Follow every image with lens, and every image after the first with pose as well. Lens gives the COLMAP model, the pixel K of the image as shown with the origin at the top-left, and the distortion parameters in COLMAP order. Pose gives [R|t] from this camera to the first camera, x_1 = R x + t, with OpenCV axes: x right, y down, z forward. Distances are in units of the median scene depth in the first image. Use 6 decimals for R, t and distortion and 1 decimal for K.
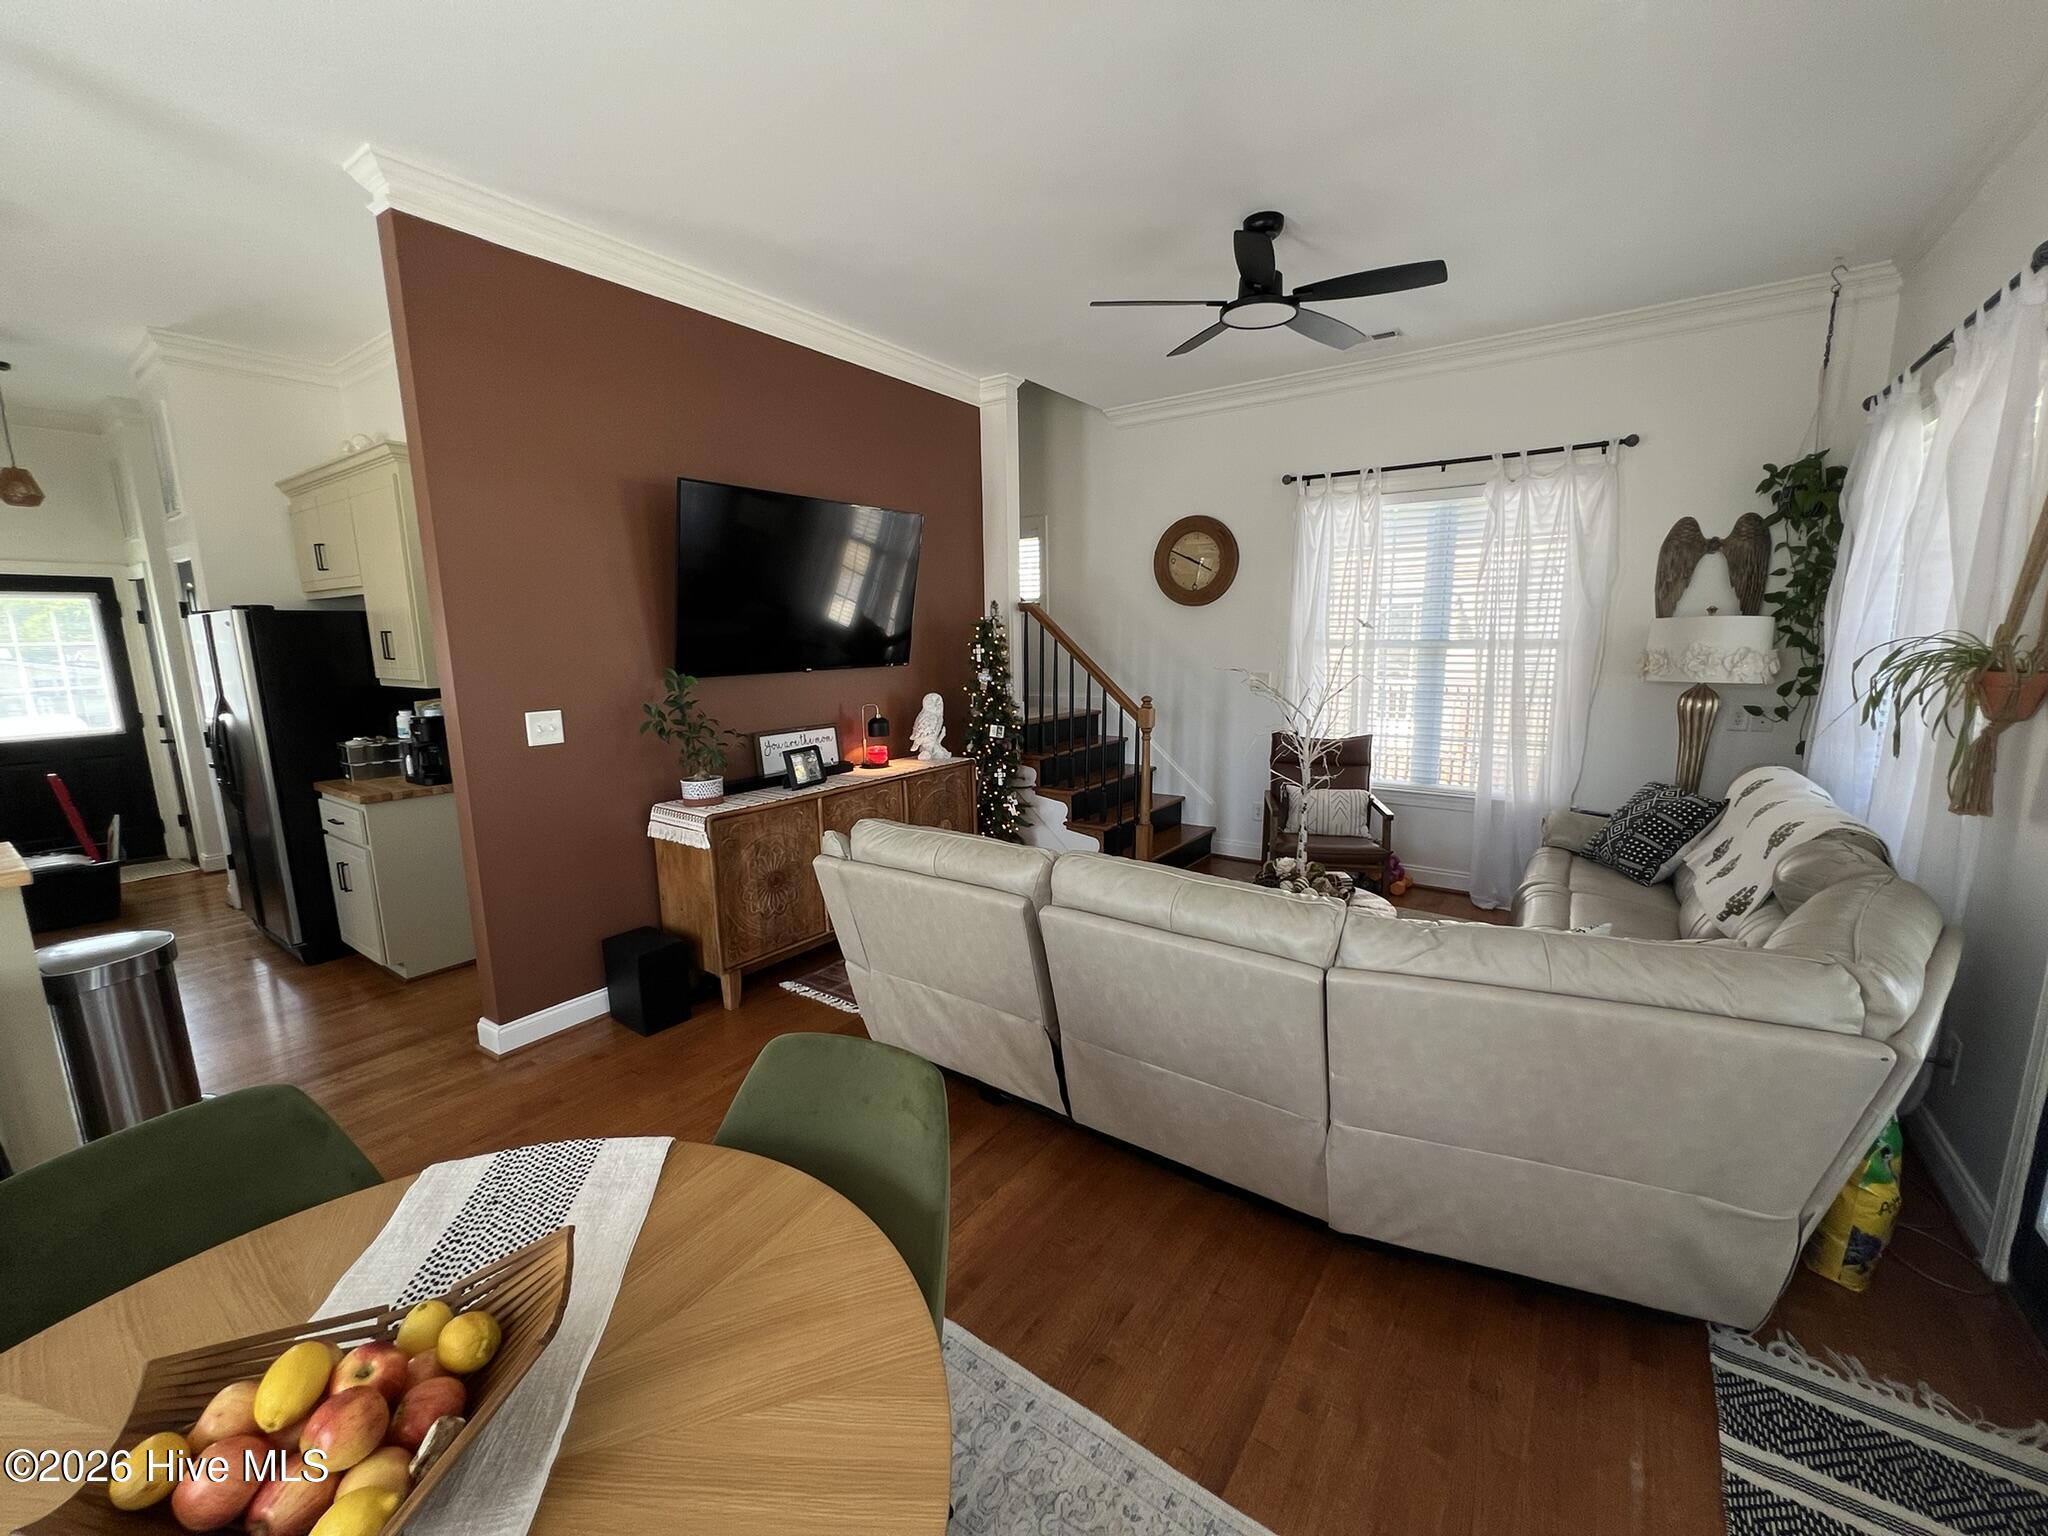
lens RADIAL K [[816.5, 0, 1026.6], [0, 816.5, 773.4], [0, 0, 1]] dist [-0.003040, 0.001027]
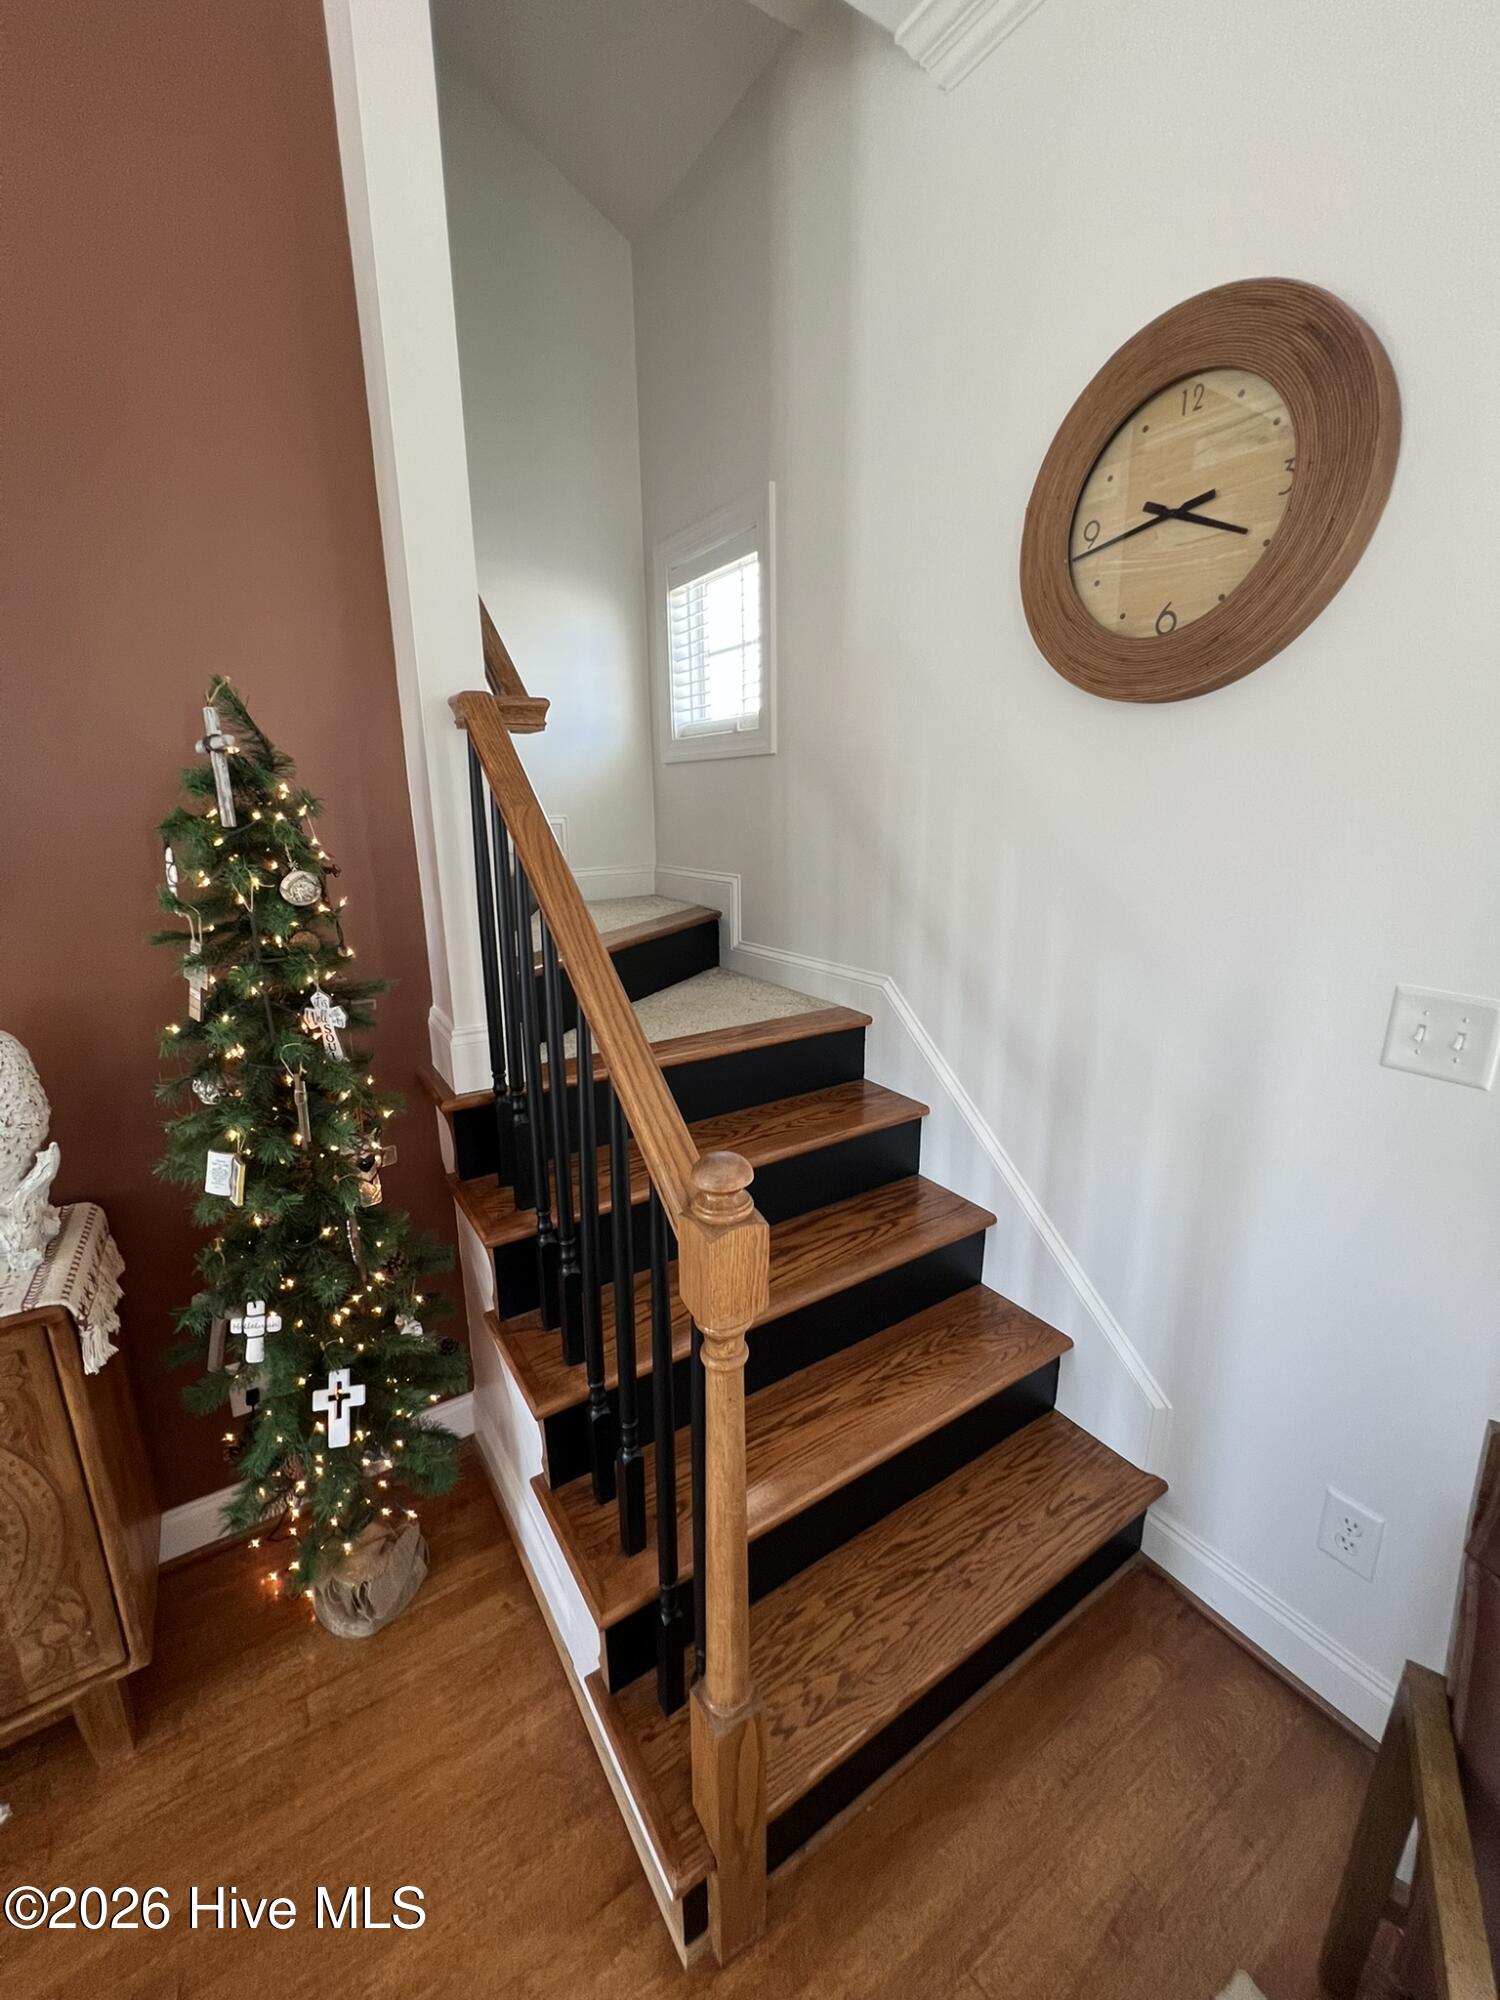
lens RADIAL K [[797.4, 0, 750.5], [0, 797.4, 1008.2], [0, 0, 1]] dist [-0.003040, 0.001027]
pose [[0.933704, 0.092079, -0.346004, 0.175589], [-0.063280, 0.993592, 0.093652, -0.120862], [0.352410, -0.065548, 0.933547, 0.691833]]
